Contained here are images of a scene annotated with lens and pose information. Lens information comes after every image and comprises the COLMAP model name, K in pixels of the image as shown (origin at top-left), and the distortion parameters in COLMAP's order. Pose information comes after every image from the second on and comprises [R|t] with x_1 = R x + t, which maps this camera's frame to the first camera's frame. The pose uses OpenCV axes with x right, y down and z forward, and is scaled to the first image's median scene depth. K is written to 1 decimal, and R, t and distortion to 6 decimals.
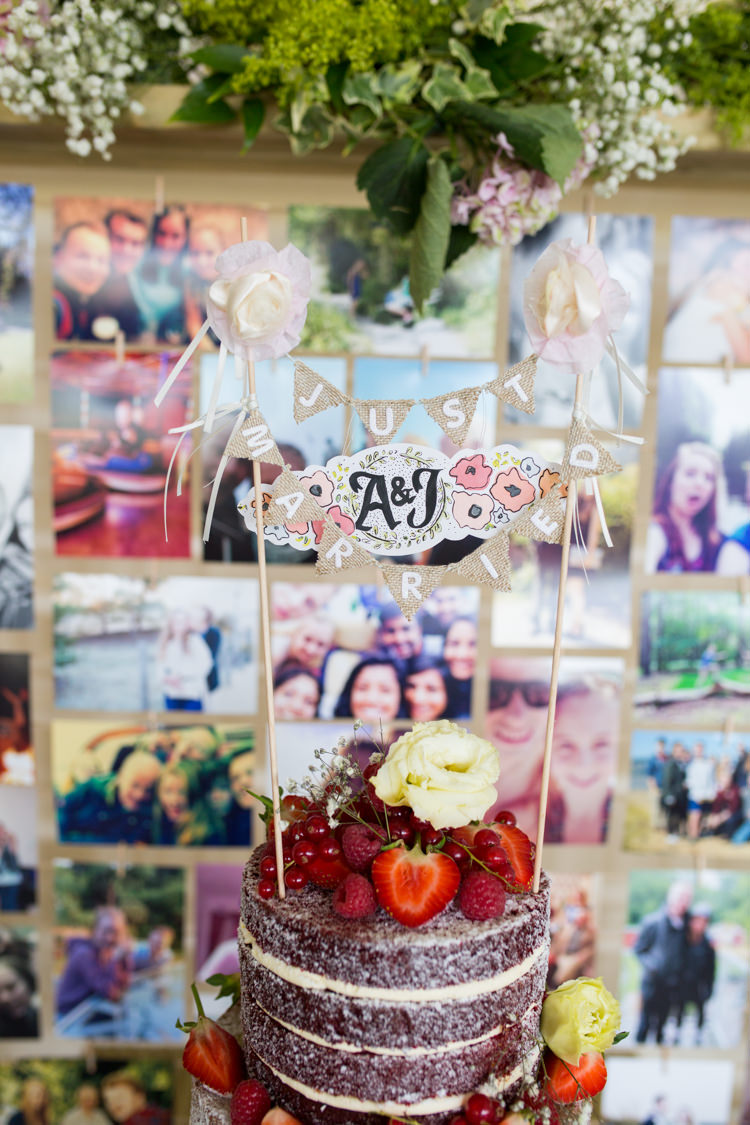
lens RADIAL K [[1104.8, 0, 366.0], [0, 1104.8, 559.4], [0, 0, 1]] dist [-0.040071, 0.000000]
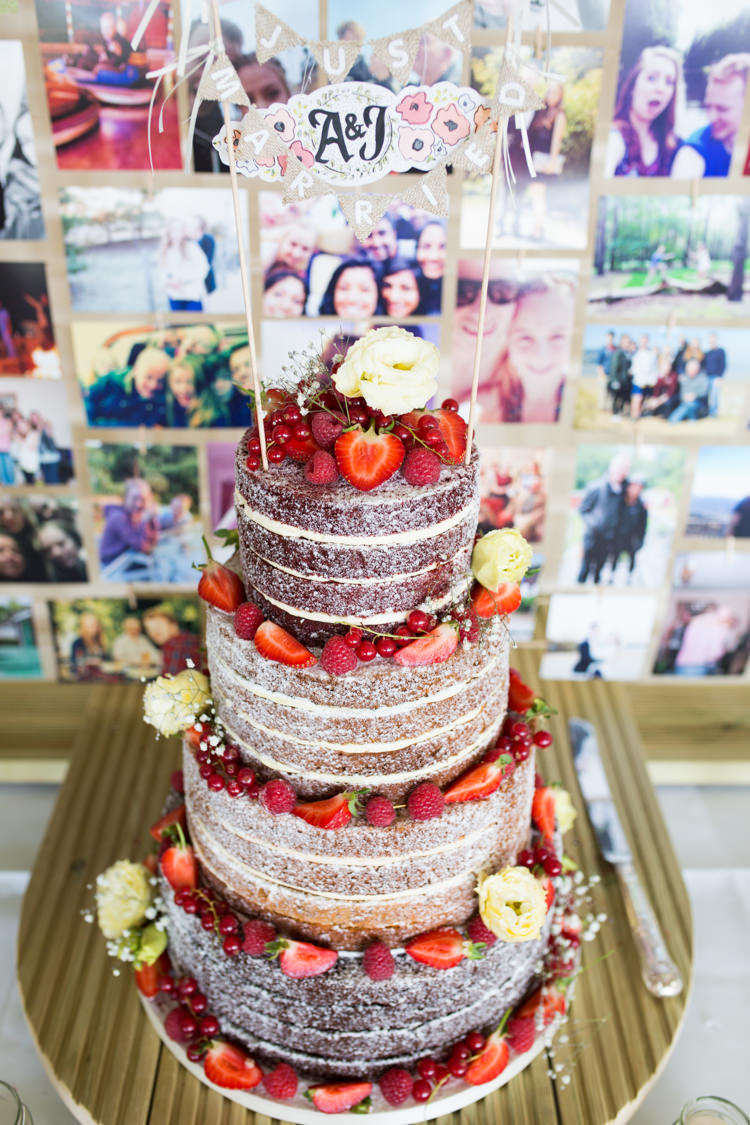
lens RADIAL K [[1104.8, 0, 366.2], [0, 1104.8, 570.6], [0, 0, 1]] dist [-0.040071, 0.000000]
pose [[0.999734, -0.006572, -0.022108, 0.043177], [0.014495, 0.924613, 0.380633, -0.044669], [0.017940, -0.380852, 0.924462, -0.143855]]
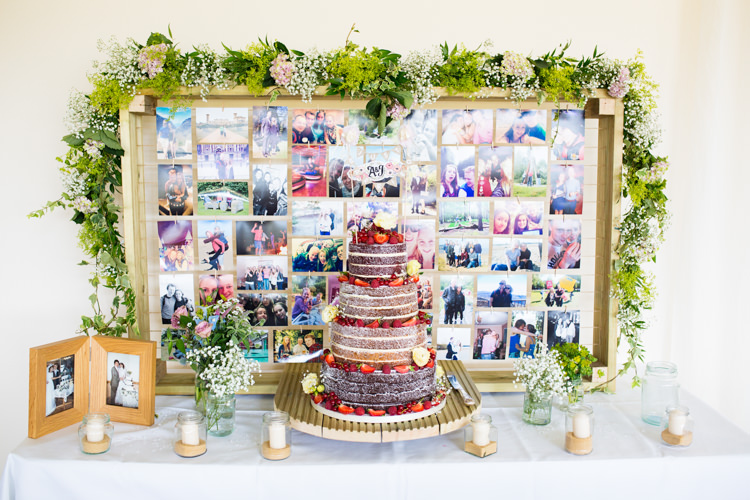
lens RADIAL K [[736.5, 0, 373.7], [0, 736.5, 249.1], [0, 0, 1]] dist [-0.040071, 0.000000]
pose [[0.999548, -0.027489, 0.012168, -0.024422], [0.027977, 0.998726, -0.041991, 0.311269], [-0.010998, 0.042312, 0.999044, -1.686029]]
